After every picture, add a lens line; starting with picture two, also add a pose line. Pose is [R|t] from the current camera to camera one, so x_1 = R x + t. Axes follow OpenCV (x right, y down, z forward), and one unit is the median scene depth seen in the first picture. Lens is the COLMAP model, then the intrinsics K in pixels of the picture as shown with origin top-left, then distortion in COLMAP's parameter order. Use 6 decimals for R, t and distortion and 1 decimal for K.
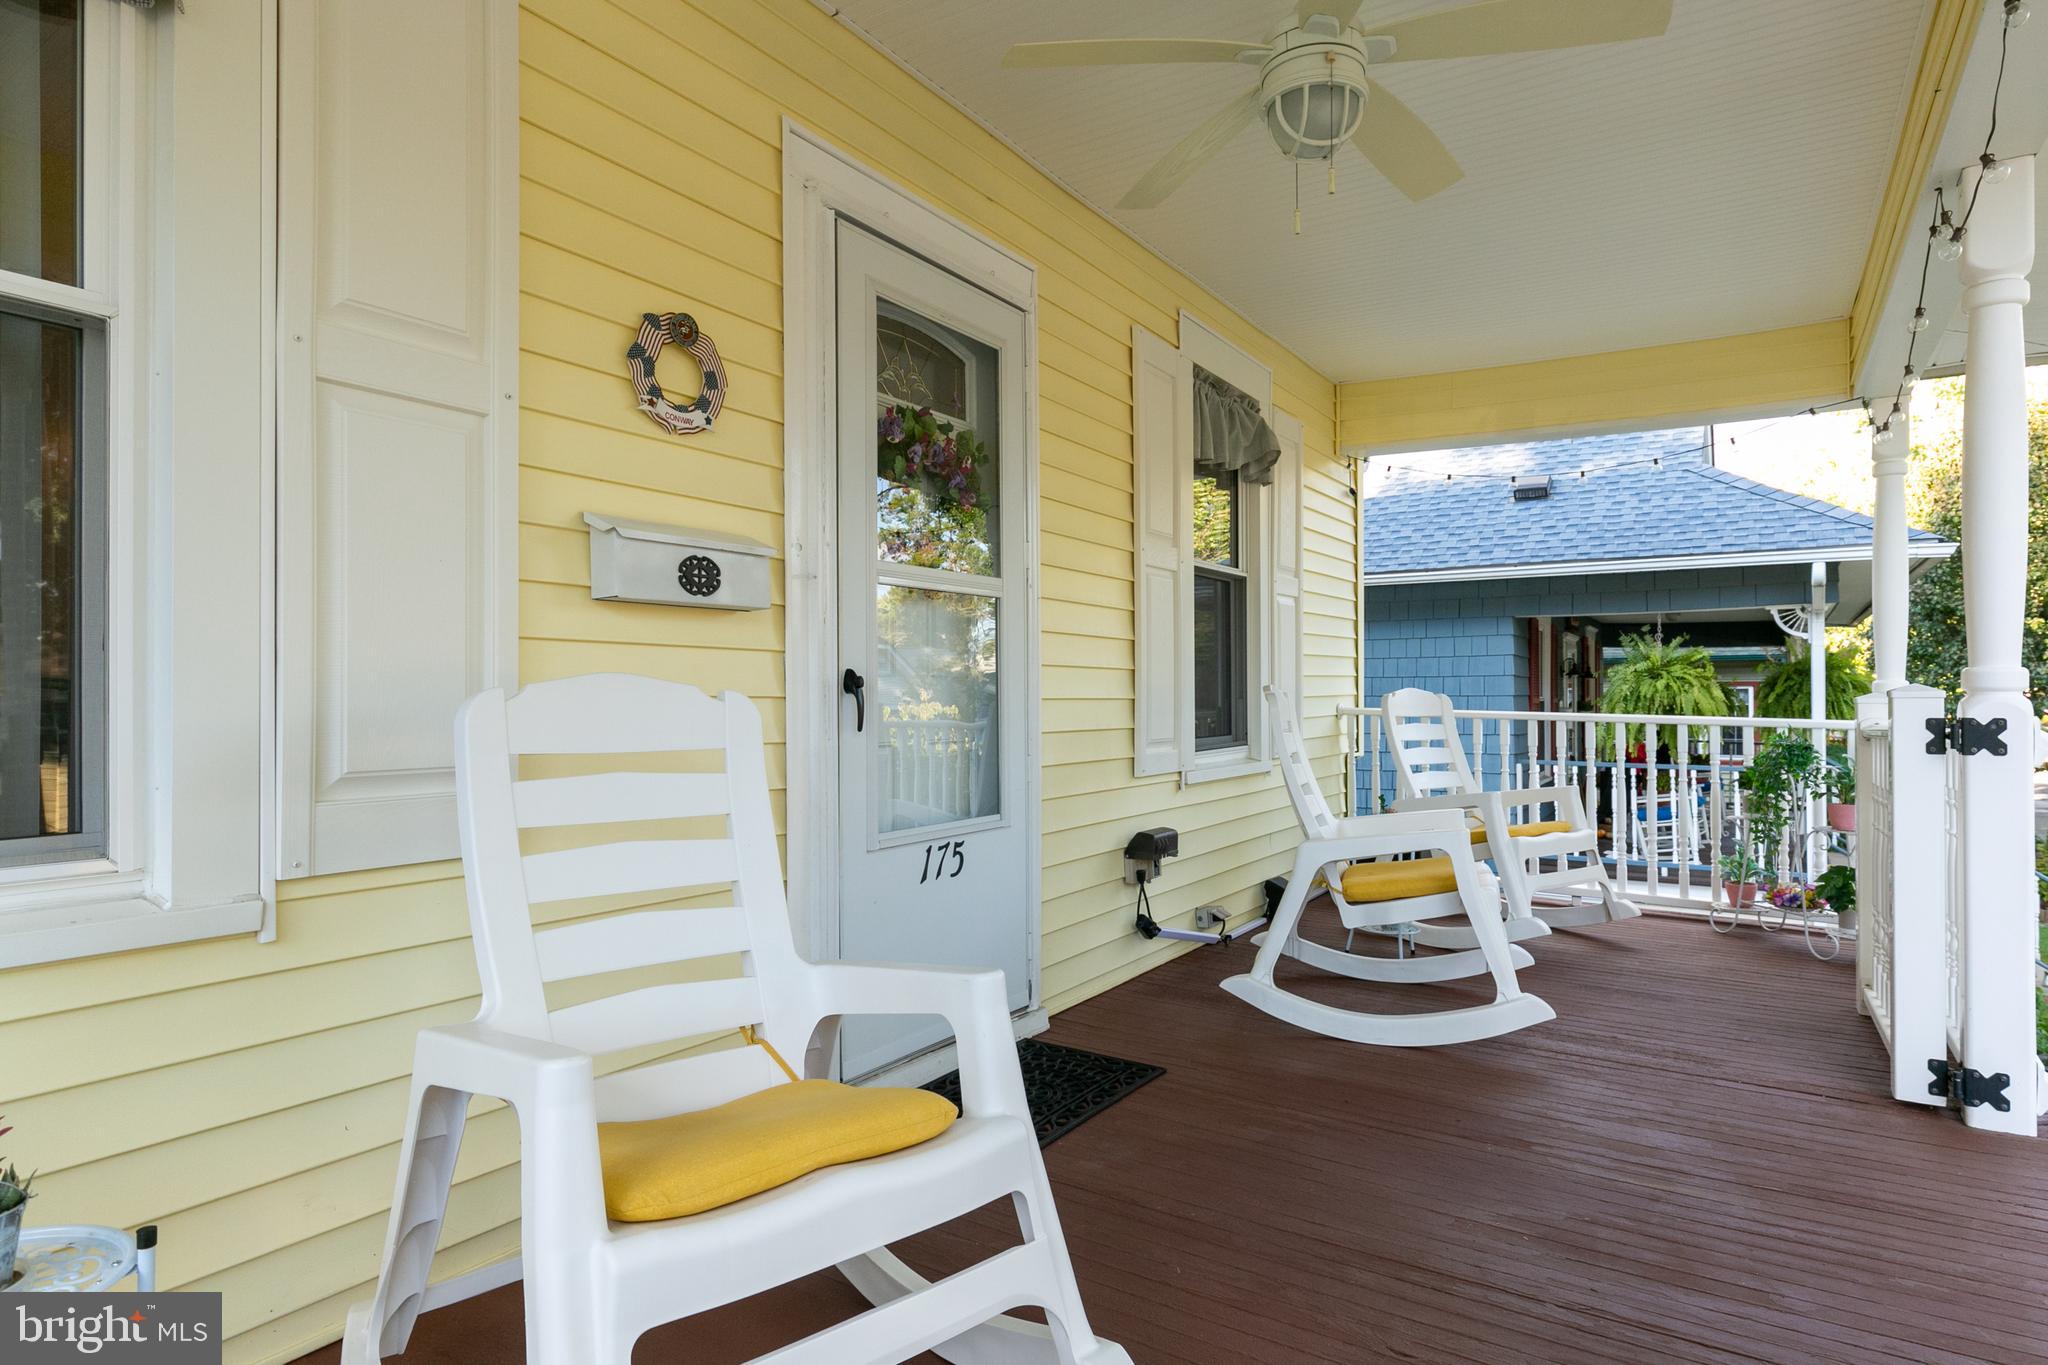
lens RADIAL K [[1143.1, 0, 1031.3], [0, 1143.1, 687.5], [0, 0, 1]] dist [-0.001074, 0.000256]
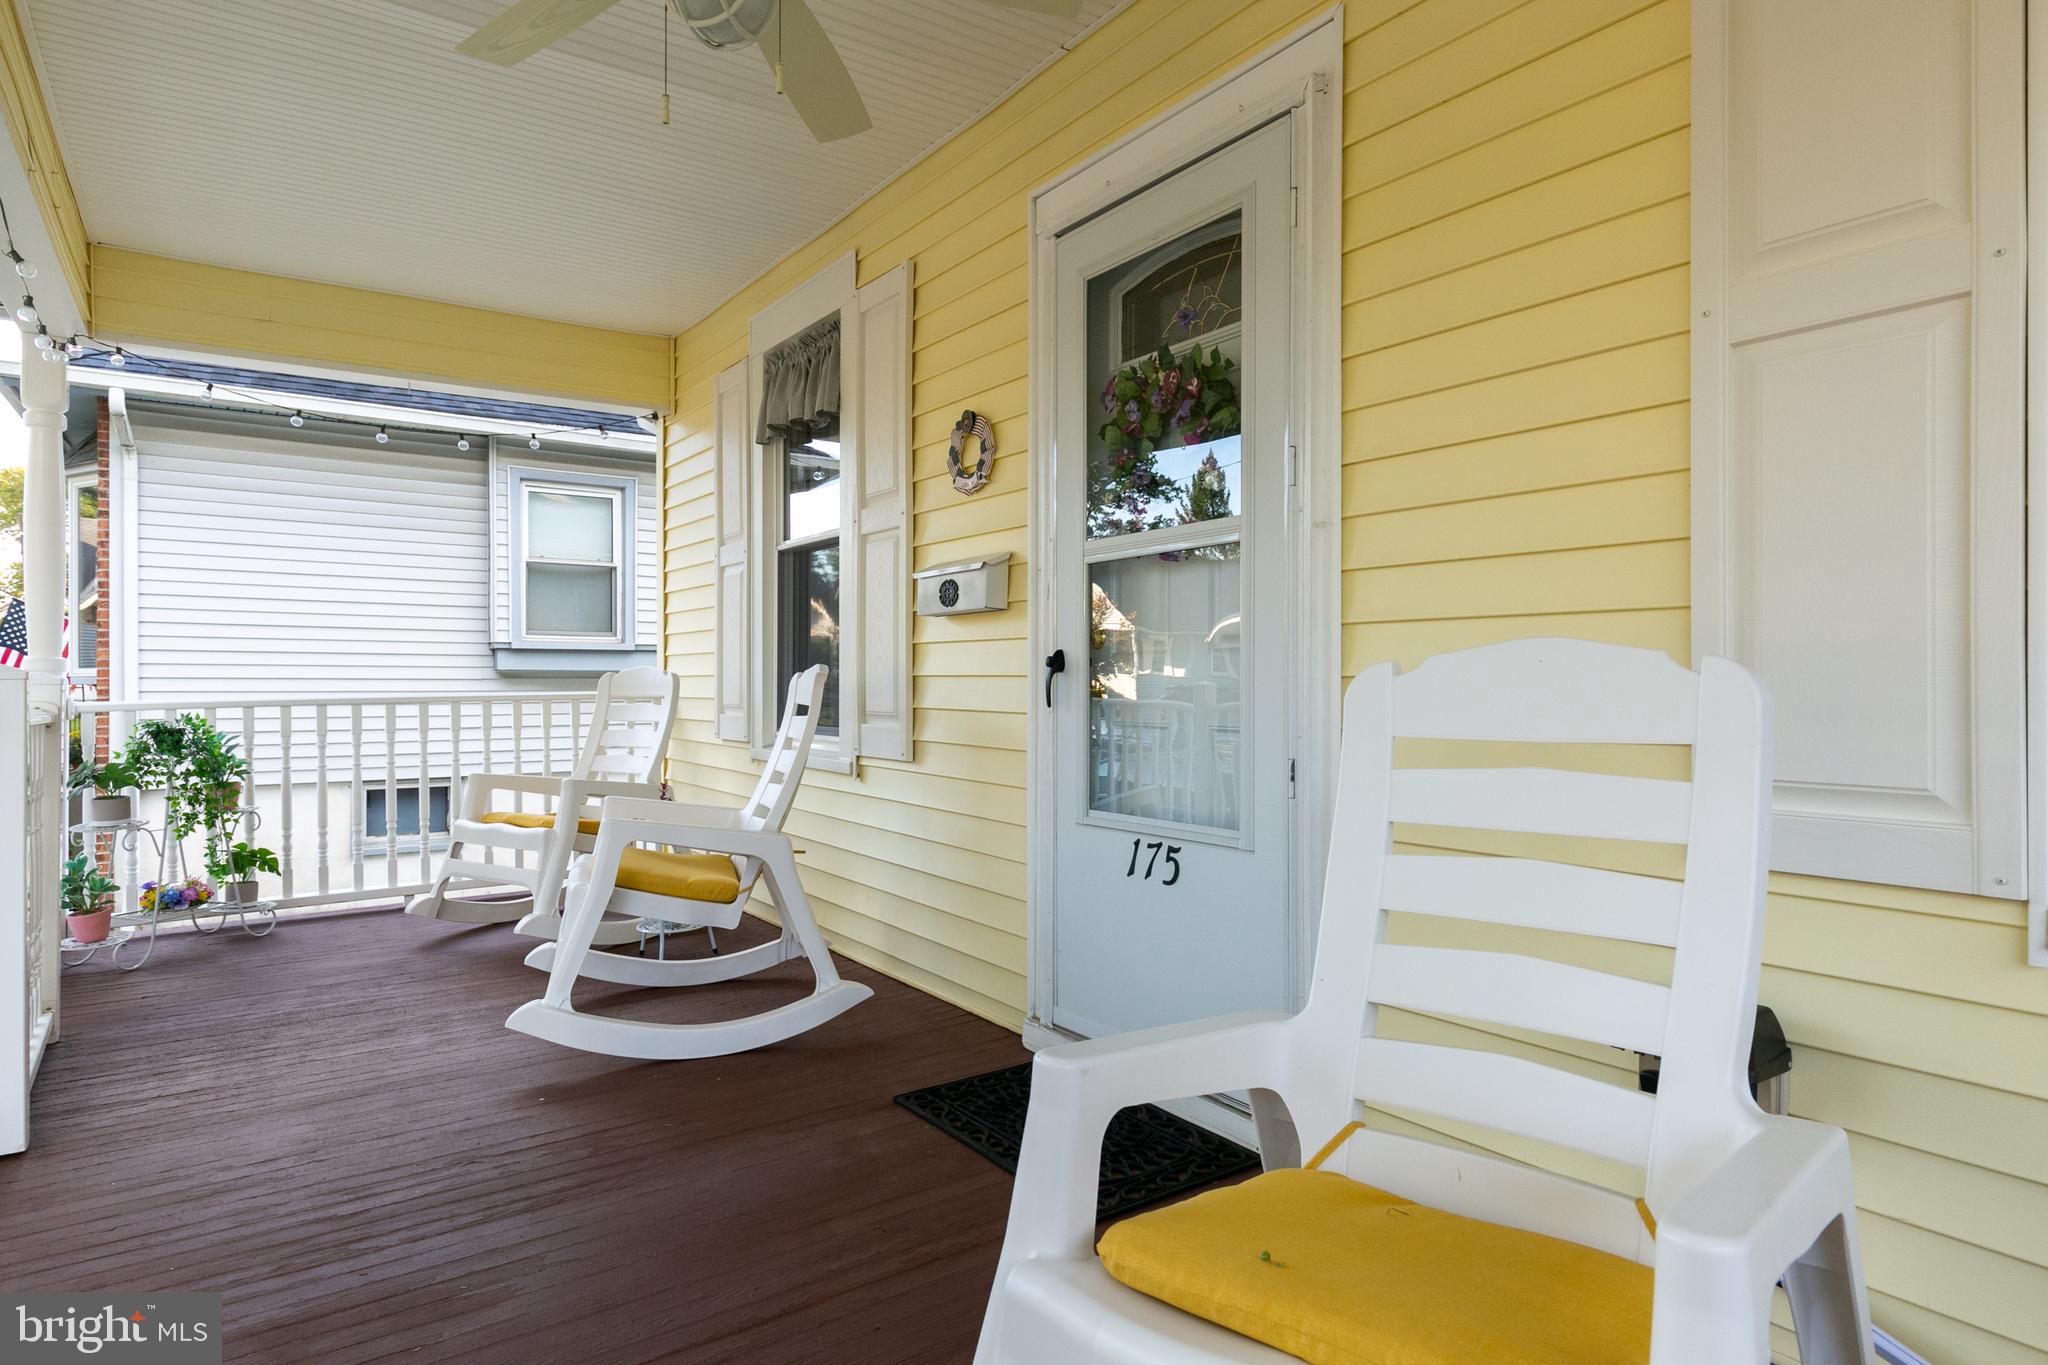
lens RADIAL K [[1143.1, 0, 1029.8], [0, 1143.1, 687.4], [0, 0, 1]] dist [-0.001074, 0.000256]
pose [[-0.381051, 0.005575, -0.924537, 0.859671], [0.008340, 0.999962, 0.002592, 0.016316], [0.924516, -0.006722, -0.381083, 1.390470]]
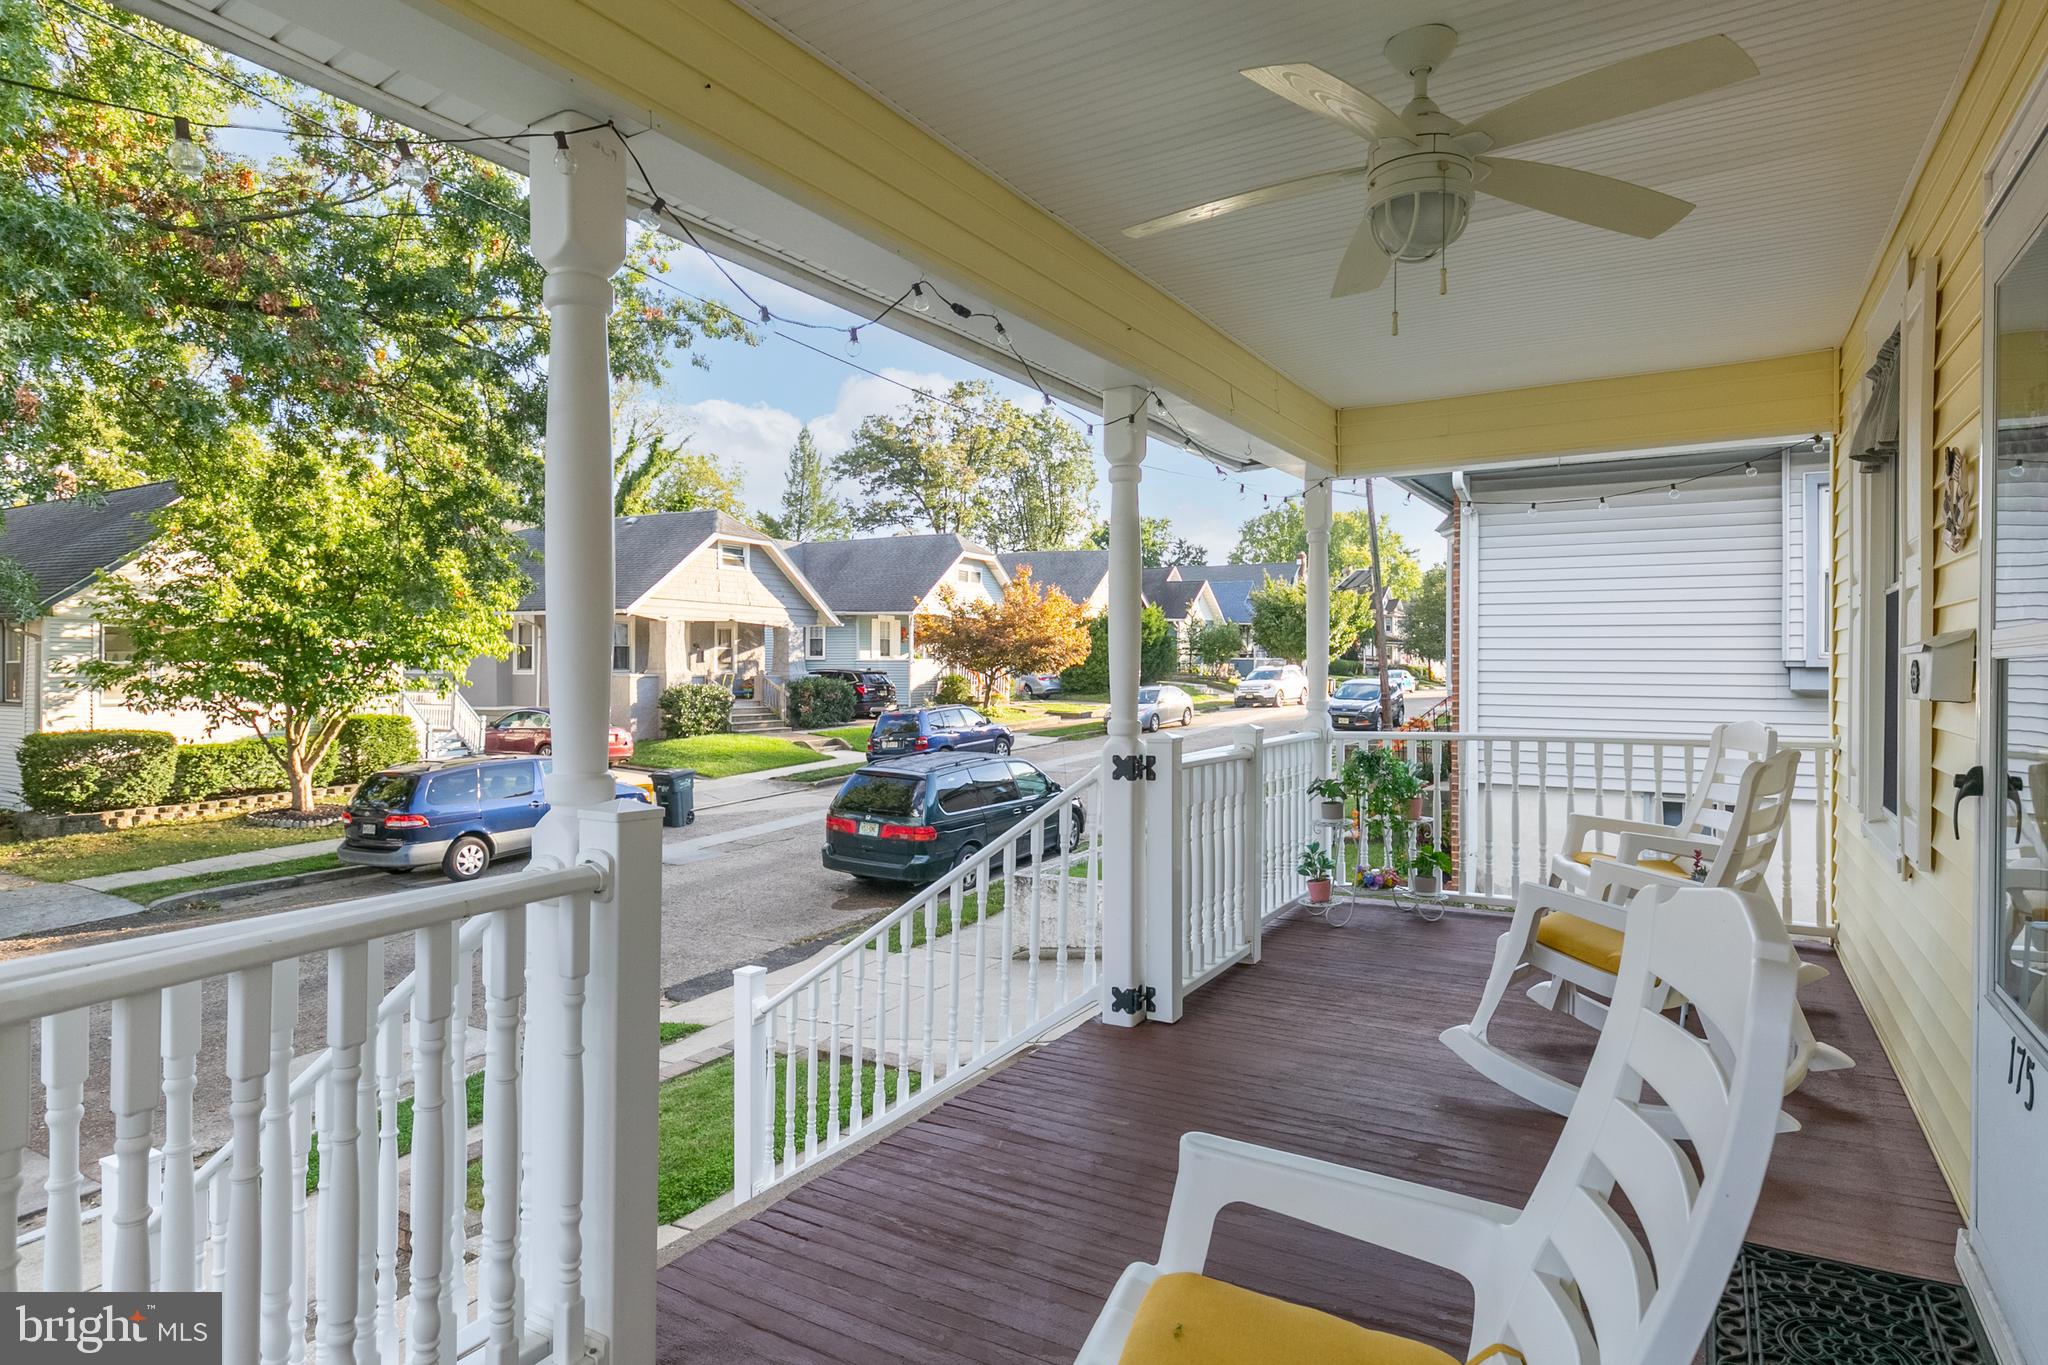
lens RADIAL K [[1143.1, 0, 1019.3], [0, 1143.1, 671.3], [0, 0, 1]] dist [-0.001074, 0.000256]
pose [[-0.999686, -0.000107, -0.025042, 0.569314], [0.000029, 0.999985, -0.005454, -0.077471], [0.025042, -0.005453, -0.999672, 1.813915]]
